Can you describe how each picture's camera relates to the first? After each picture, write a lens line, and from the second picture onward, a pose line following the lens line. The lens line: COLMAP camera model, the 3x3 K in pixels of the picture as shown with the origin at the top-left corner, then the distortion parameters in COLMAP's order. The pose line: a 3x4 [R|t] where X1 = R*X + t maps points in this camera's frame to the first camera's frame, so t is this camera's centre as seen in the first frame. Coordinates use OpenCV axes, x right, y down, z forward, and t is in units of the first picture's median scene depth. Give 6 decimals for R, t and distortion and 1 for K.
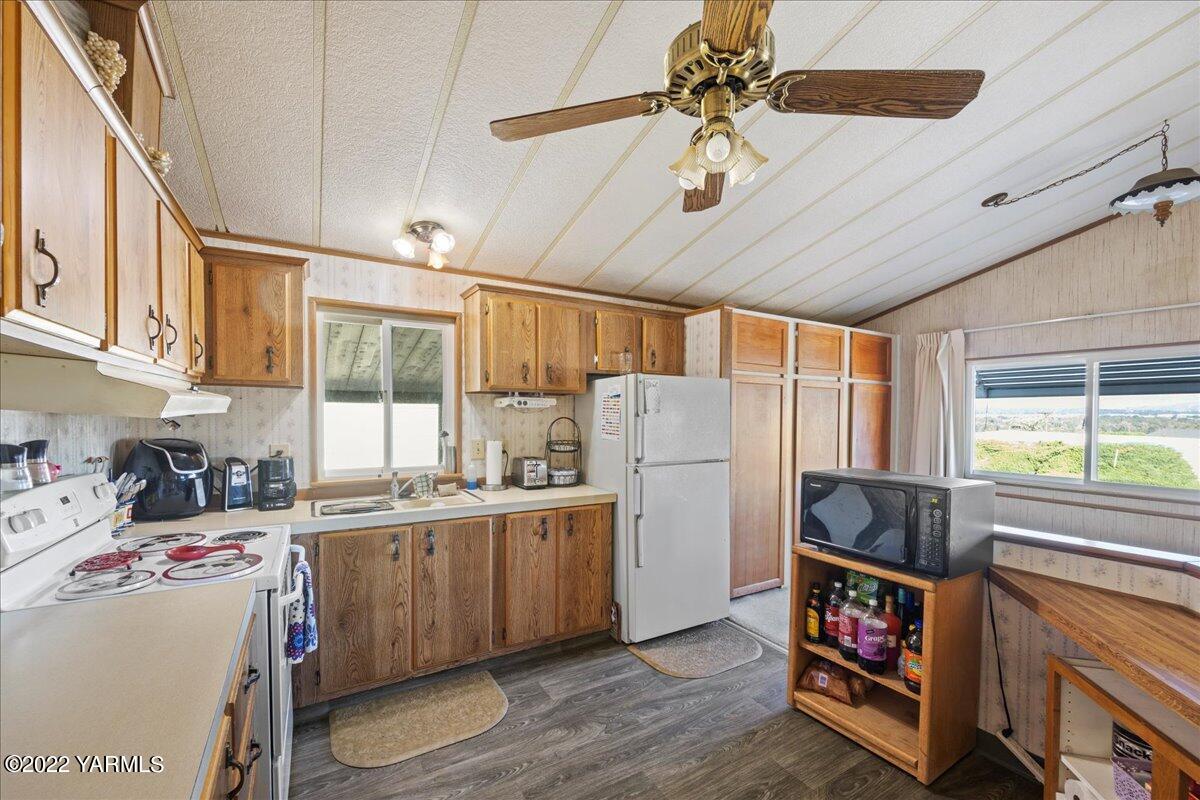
lens RADIAL K [[488.5, 0, 593.3], [0, 488.5, 427.9], [0, 0, 1]] dist [-0.002093, -0.000055]
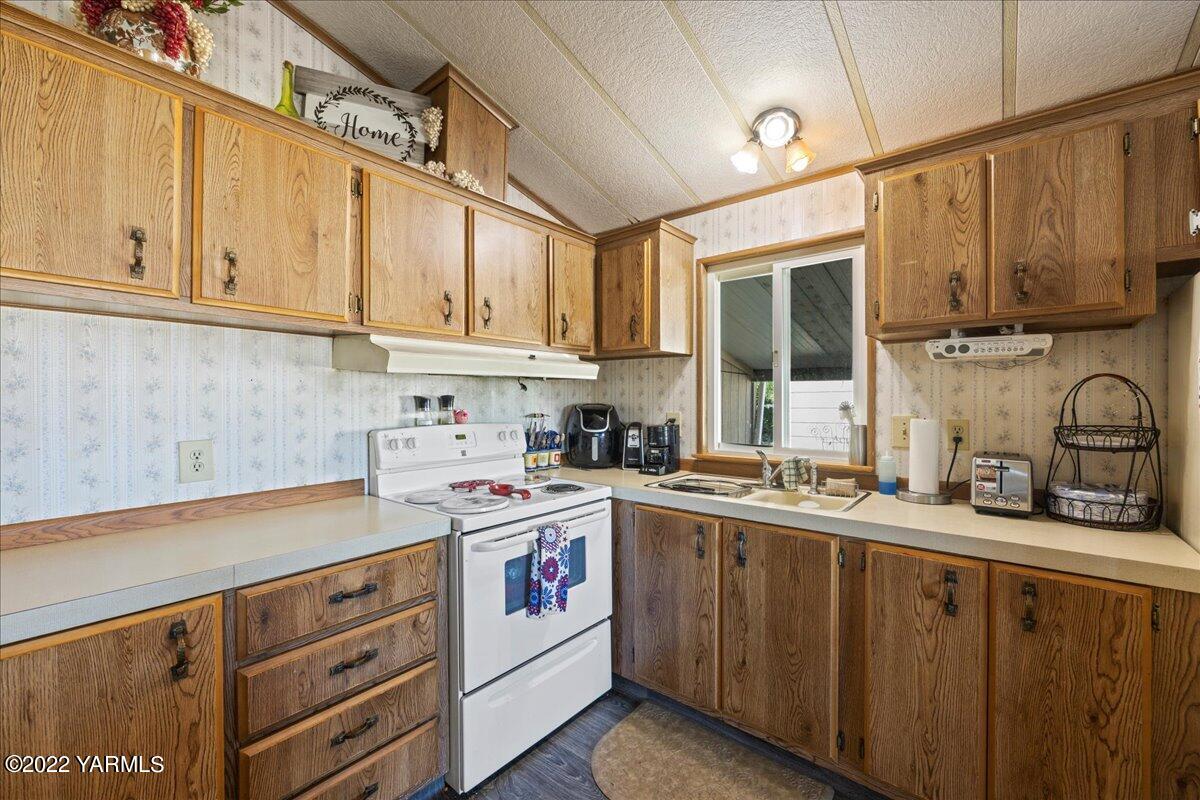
lens RADIAL K [[485.7, 0, 600.0], [0, 485.7, 400.0], [0, 0, 1]] dist [-0.001524, -0.000179]
pose [[0.346184, -0.005294, -0.938152, 0.235120], [-0.026038, 0.999545, -0.015248, 0.025467], [0.937805, 0.029707, 0.345888, 0.471926]]
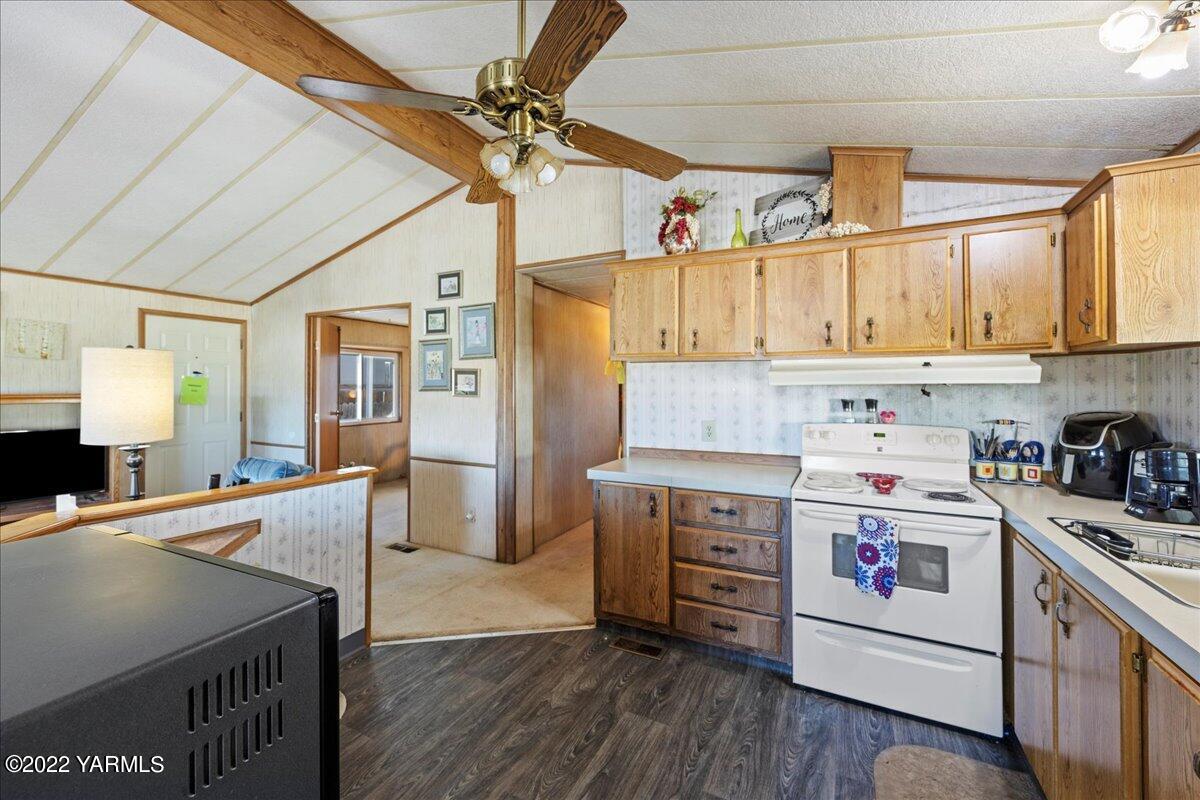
lens RADIAL K [[491.7, 0, 599.8], [0, 491.7, 383.8], [0, 0, 1]] dist [-0.000472, -0.000058]
pose [[-0.839204, -0.010026, -0.543725, 0.362007], [-0.023228, 0.999578, 0.017419, -0.020623], [0.543321, 0.027247, -0.839083, 1.018692]]
